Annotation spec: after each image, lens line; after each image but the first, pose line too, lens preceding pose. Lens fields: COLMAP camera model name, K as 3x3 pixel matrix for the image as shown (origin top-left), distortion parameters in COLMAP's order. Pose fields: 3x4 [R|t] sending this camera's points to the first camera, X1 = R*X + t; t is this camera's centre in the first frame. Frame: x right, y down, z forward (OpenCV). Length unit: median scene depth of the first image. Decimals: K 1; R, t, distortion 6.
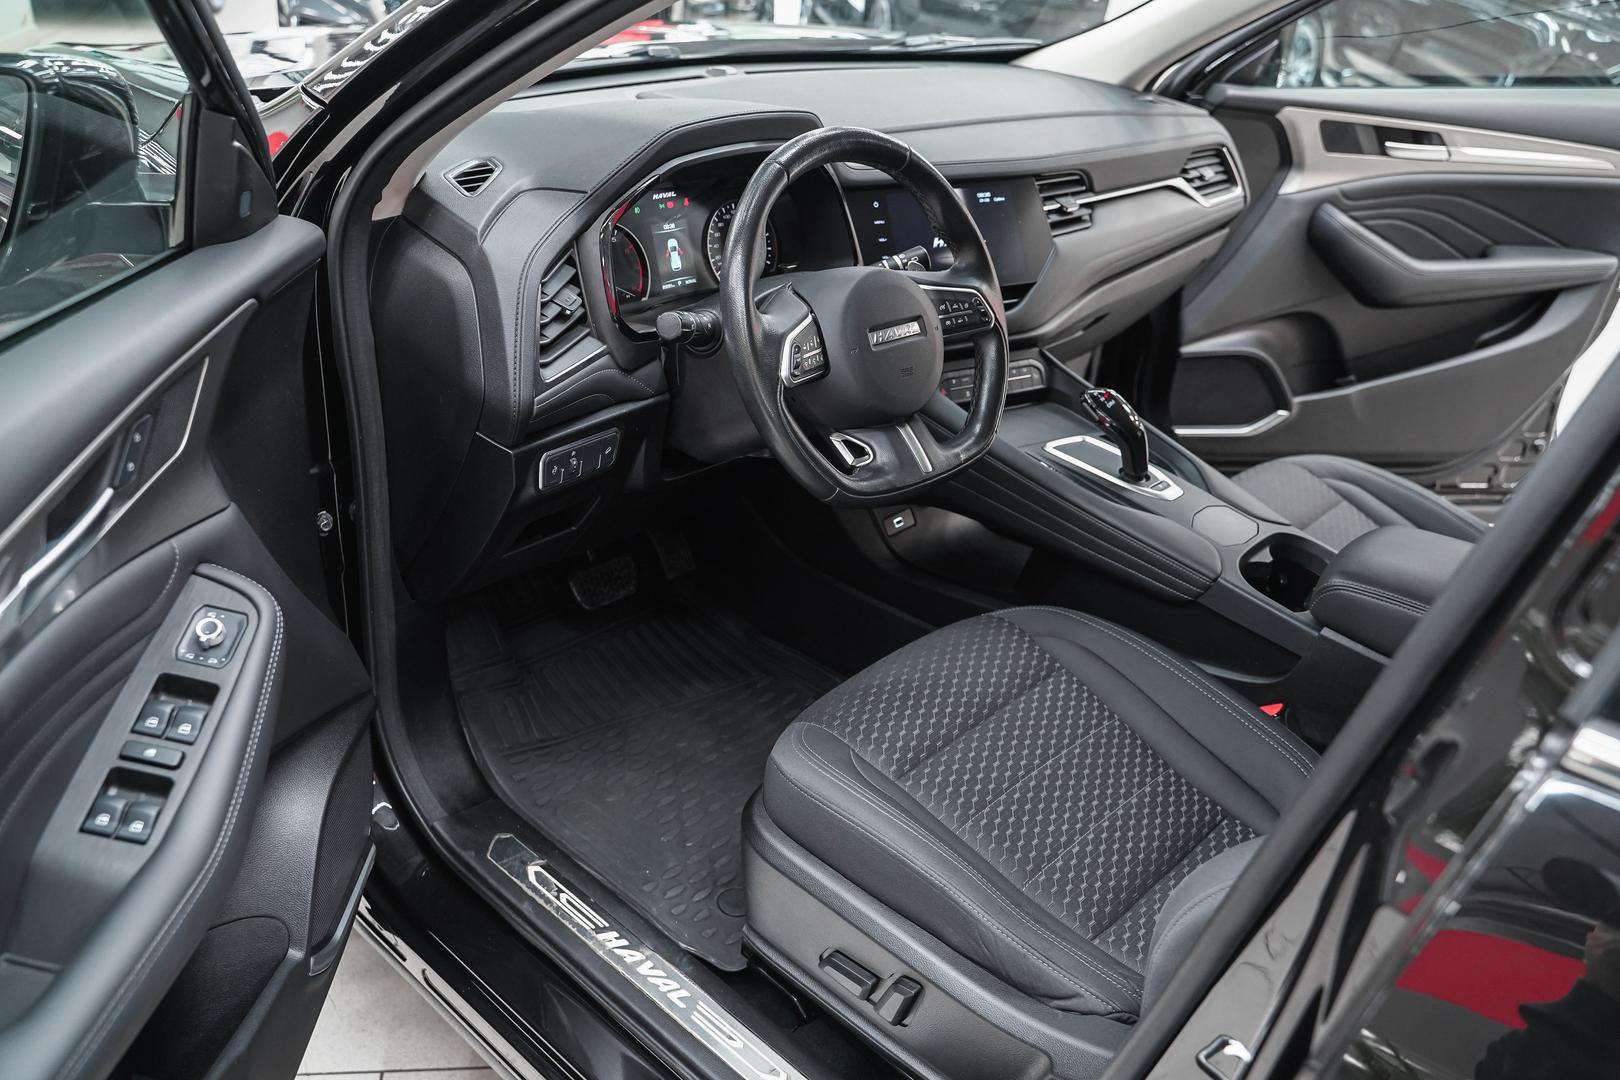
lens RADIAL K [[1308.0, 0, 793.3], [0, 1308.0, 538.6], [0, 0, 1]] dist [-0.015615, -0.002162]
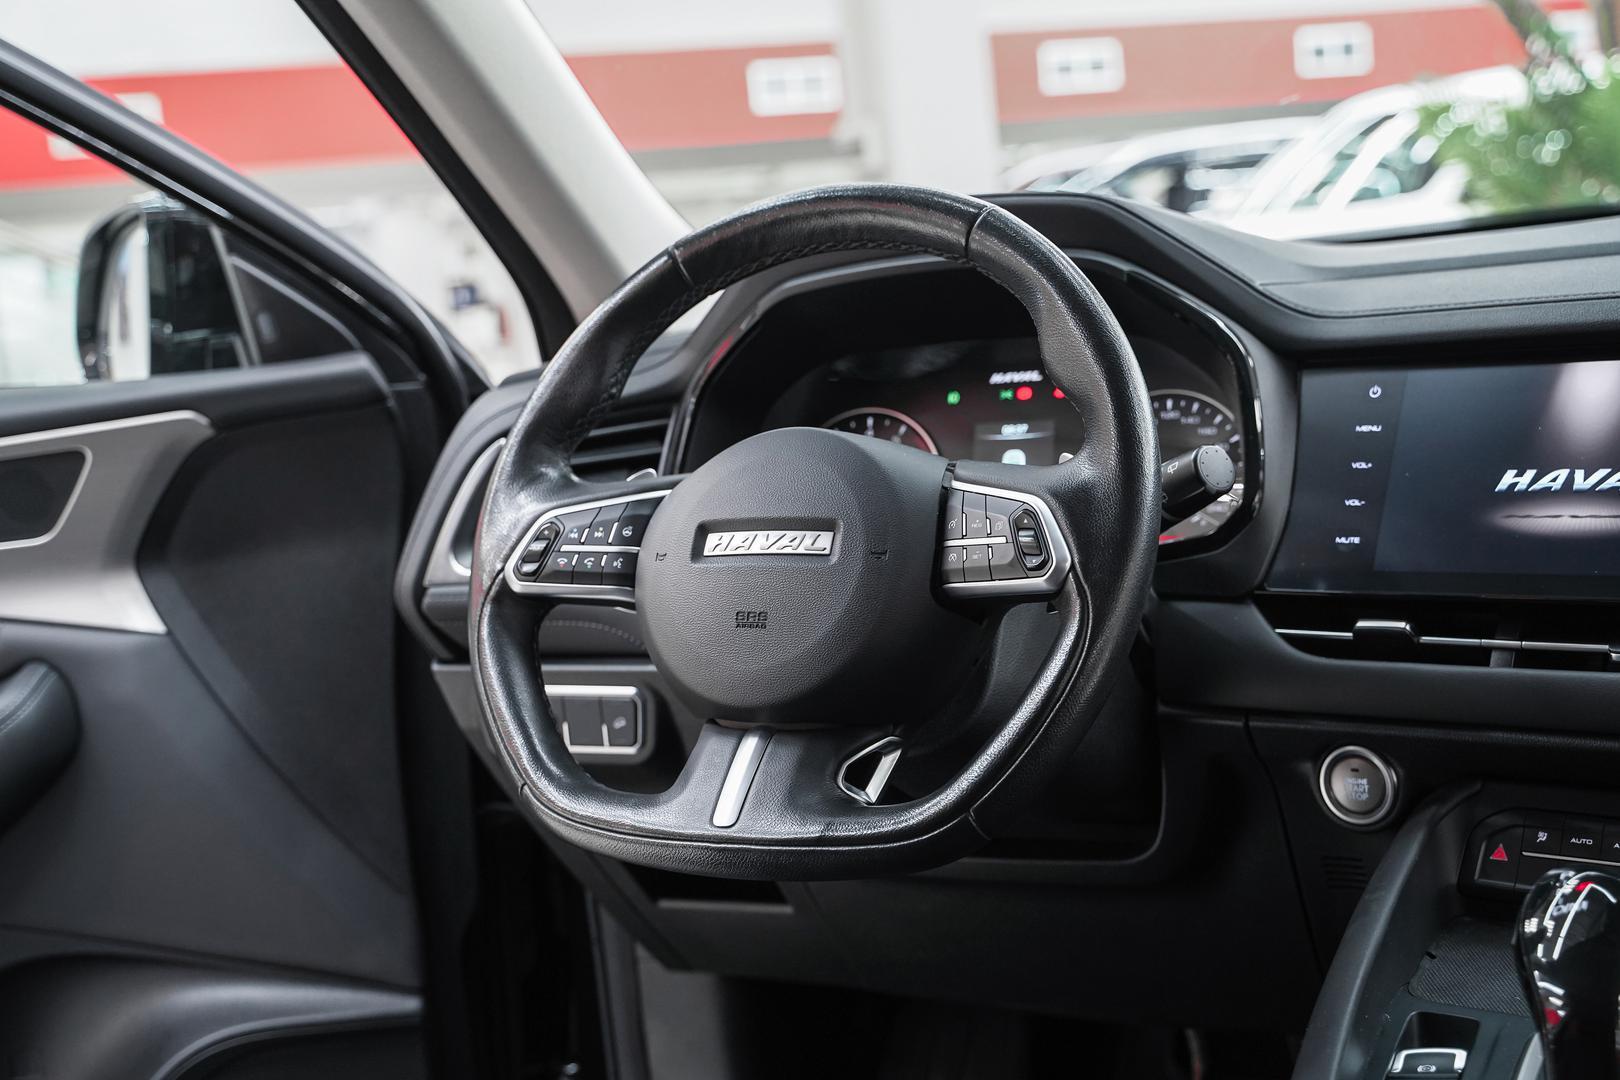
lens RADIAL K [[2037.3, 0, 812.9], [0, 2037.3, 524.8], [0, 0, 1]] dist [-0.005630, 0.012778]
pose [[0.265864, -0.005983, -0.963992, 0.615137], [-0.351262, 0.930633, -0.102652, -0.066128], [0.897737, 0.365905, 0.245320, 0.603131]]
